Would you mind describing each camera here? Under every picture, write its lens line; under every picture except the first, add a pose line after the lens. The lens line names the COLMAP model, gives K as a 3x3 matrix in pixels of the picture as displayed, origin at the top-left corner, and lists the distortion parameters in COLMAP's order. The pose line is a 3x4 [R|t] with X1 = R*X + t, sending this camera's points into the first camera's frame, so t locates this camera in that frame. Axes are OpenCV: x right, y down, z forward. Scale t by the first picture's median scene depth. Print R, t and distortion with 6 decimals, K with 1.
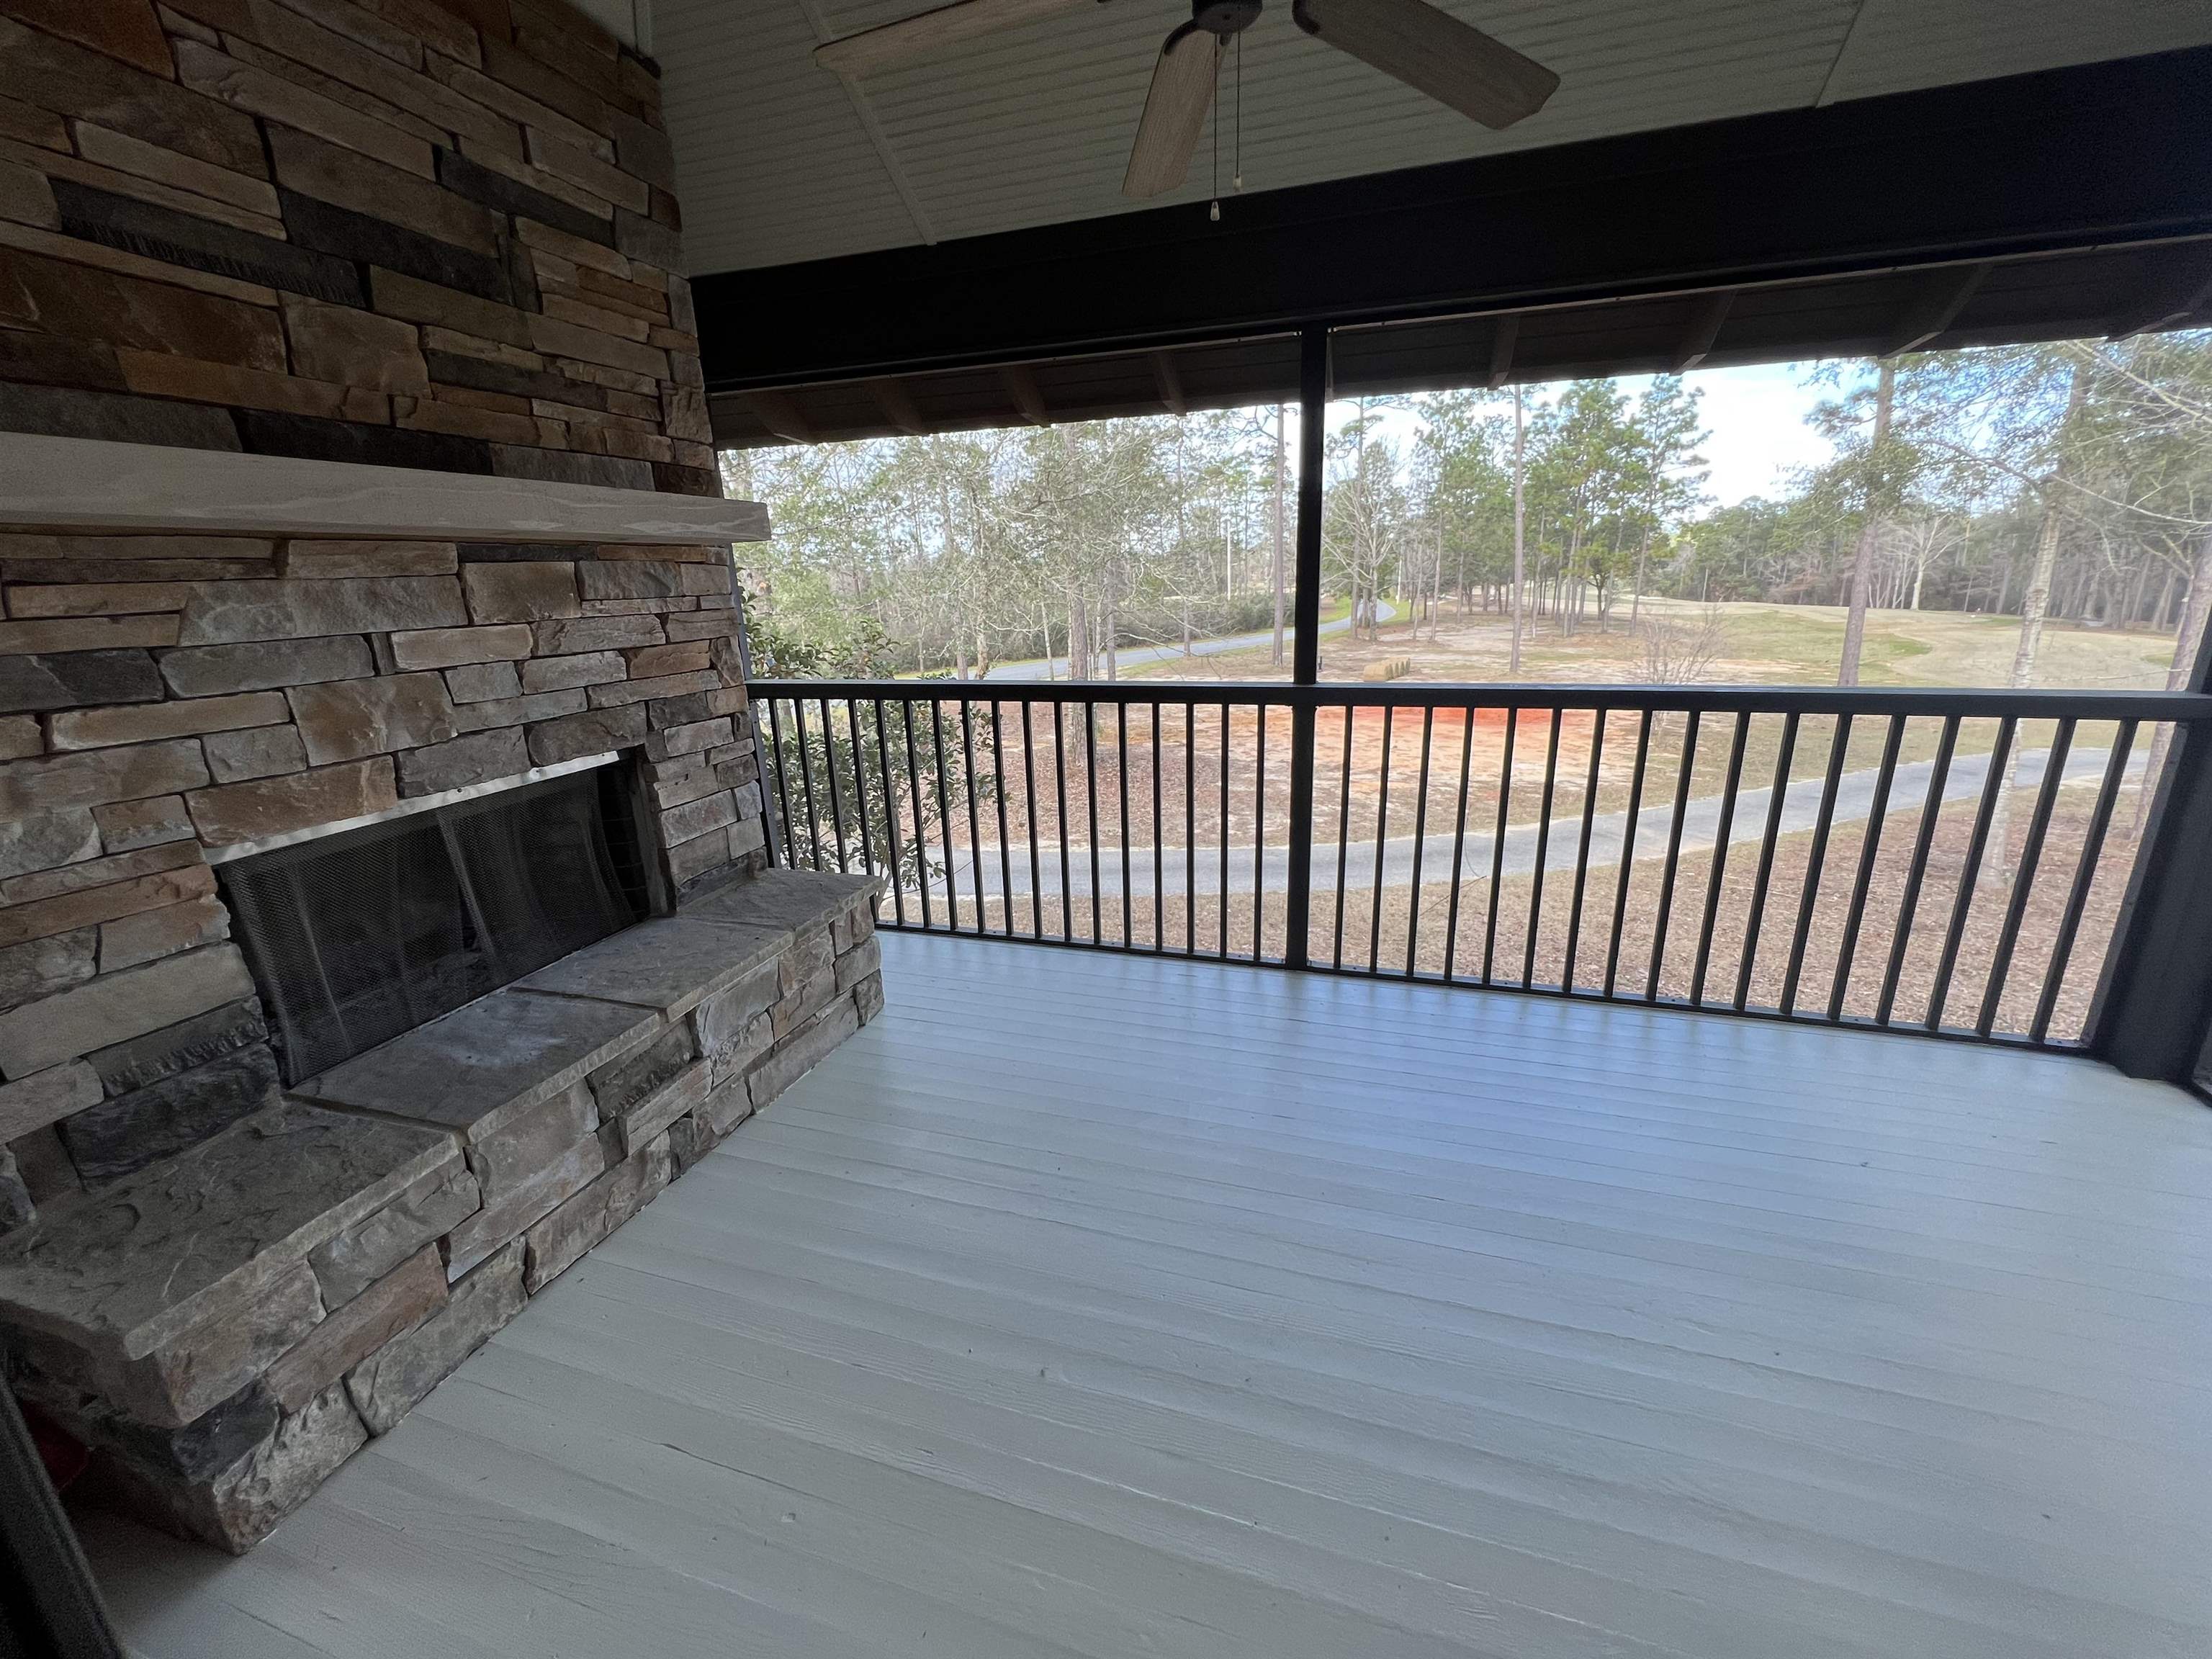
lens RADIAL K [[898.4, 0, 1094.7], [0, 898.4, 832.5], [0, 0, 1]] dist [-0.001402, -0.000128]
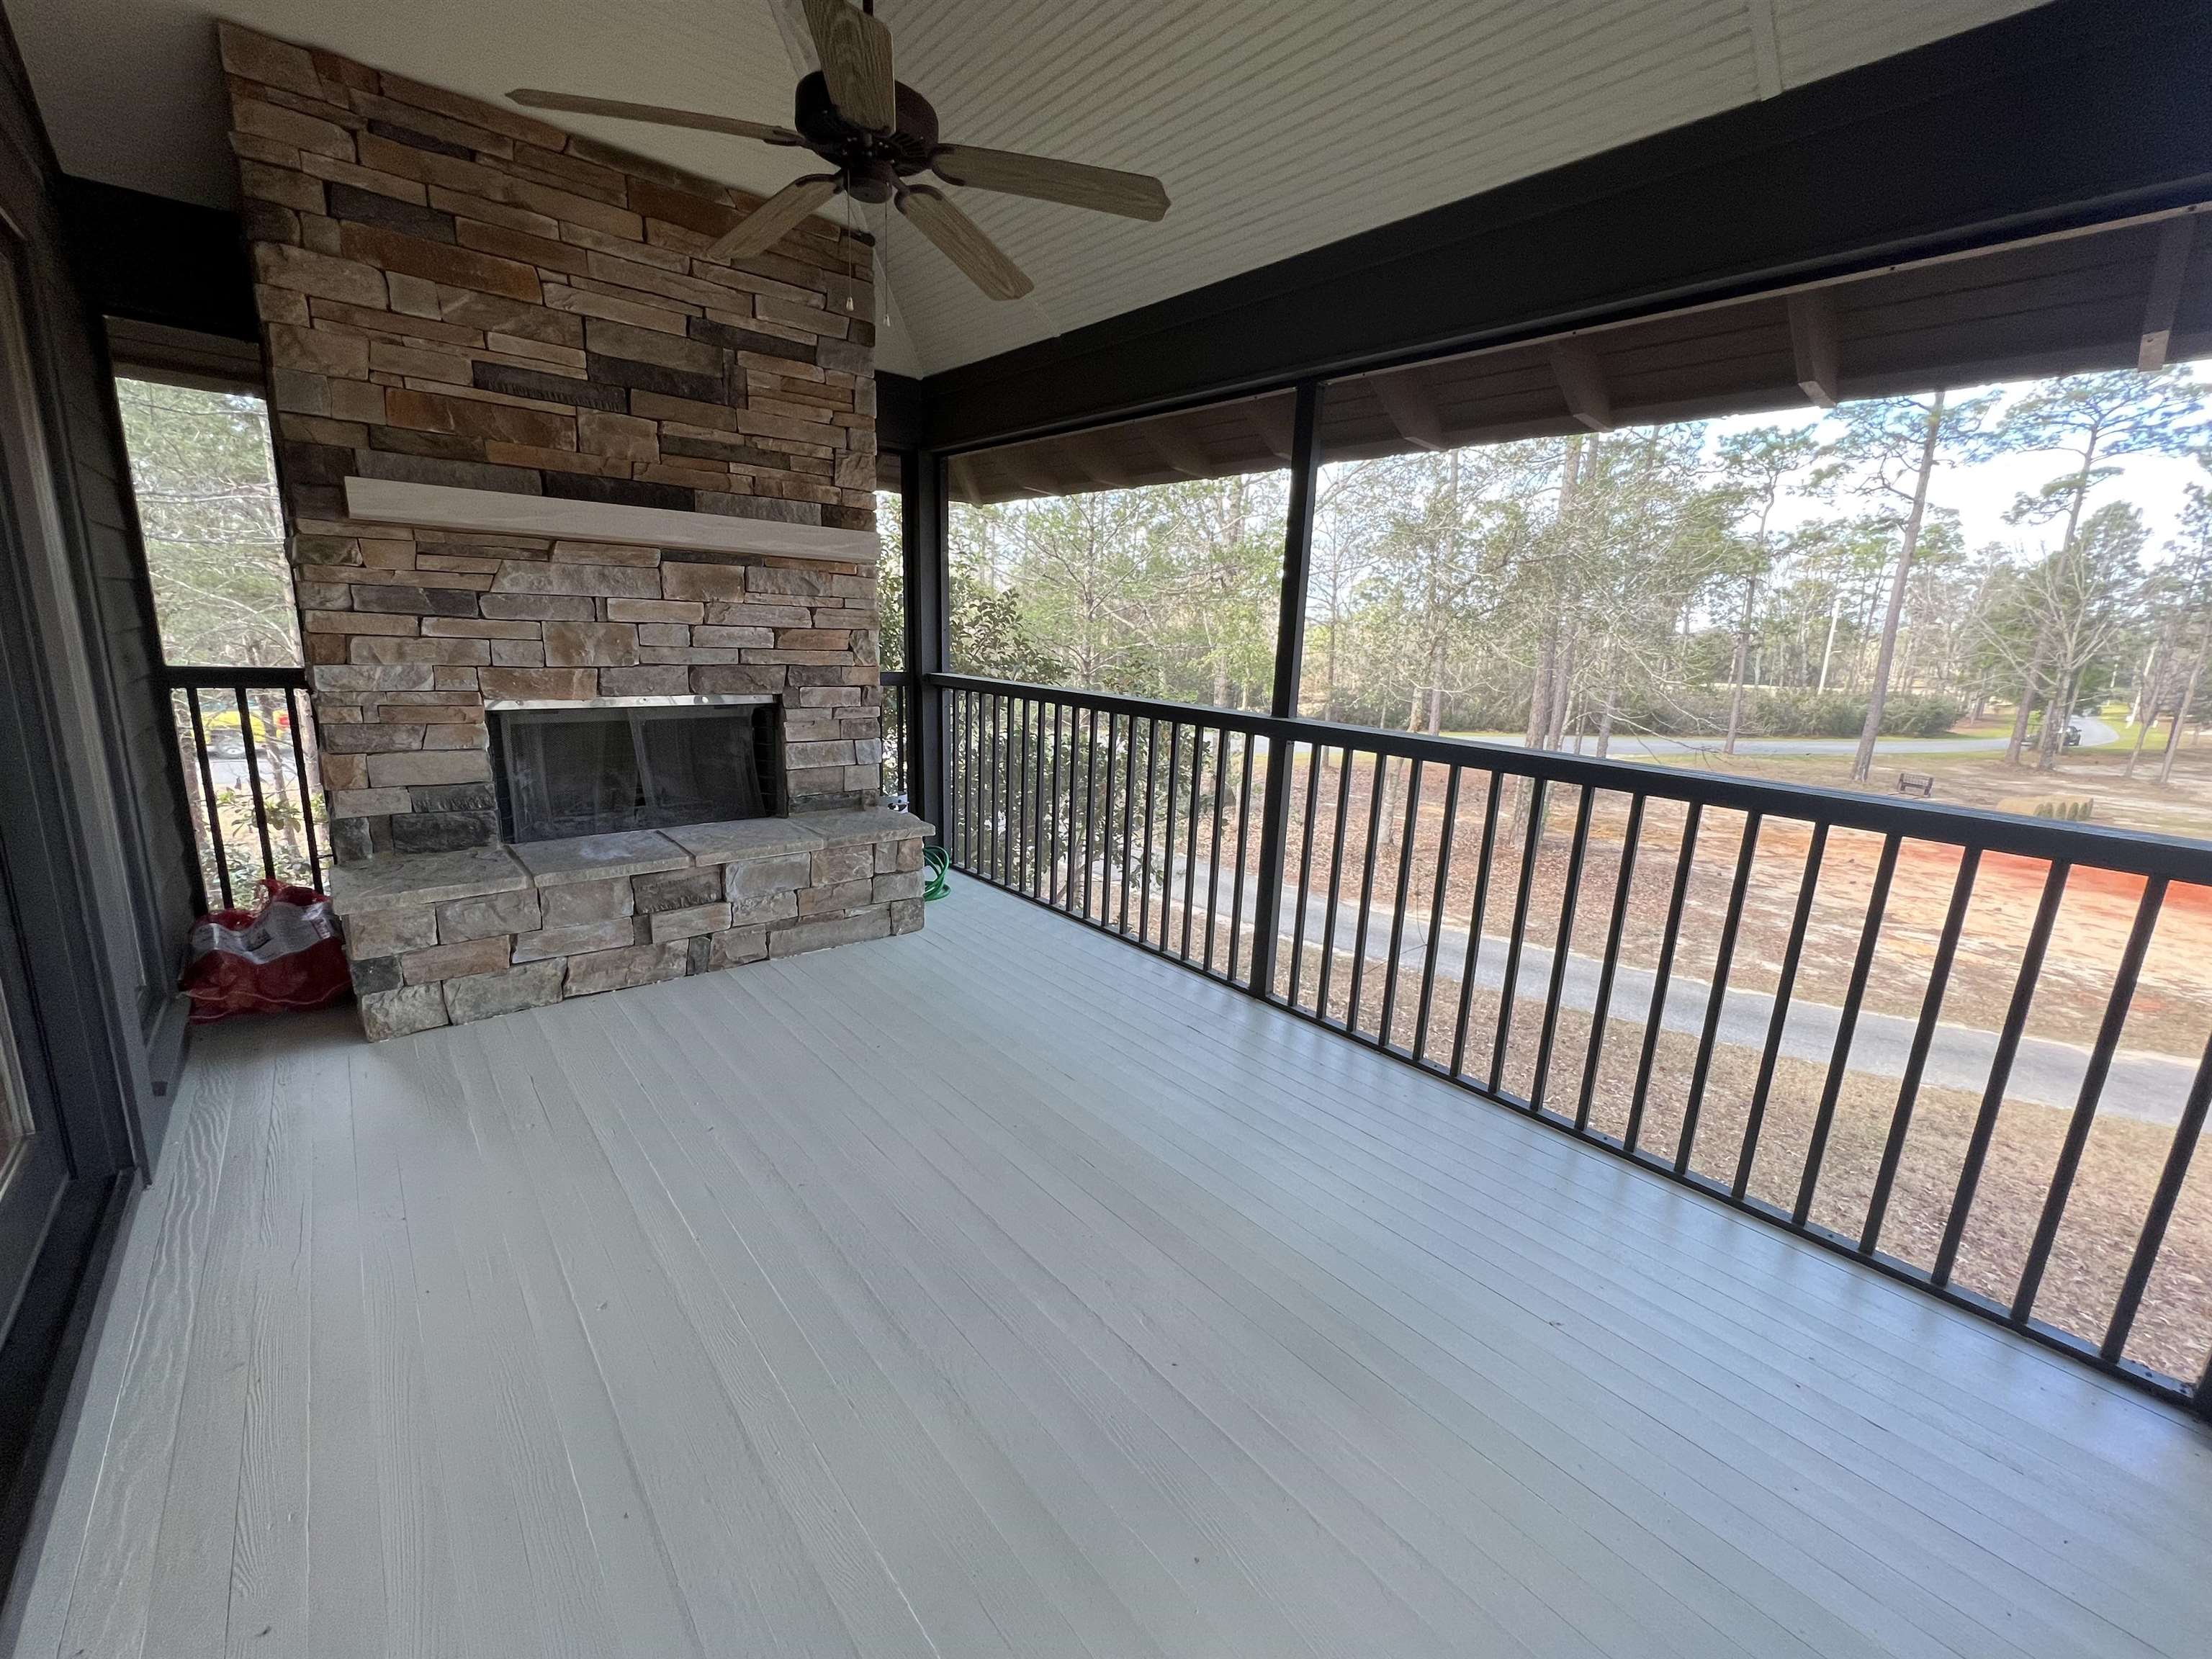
lens RADIAL K [[898.4, 0, 1095.2], [0, 898.4, 833.0], [0, 0, 1]] dist [-0.001402, -0.000128]
pose [[0.846350, 0.185044, -0.499450, 0.821180], [-0.213508, 0.976941, 0.000149, 0.014218], [0.487961, 0.106510, 0.866343, 0.017632]]
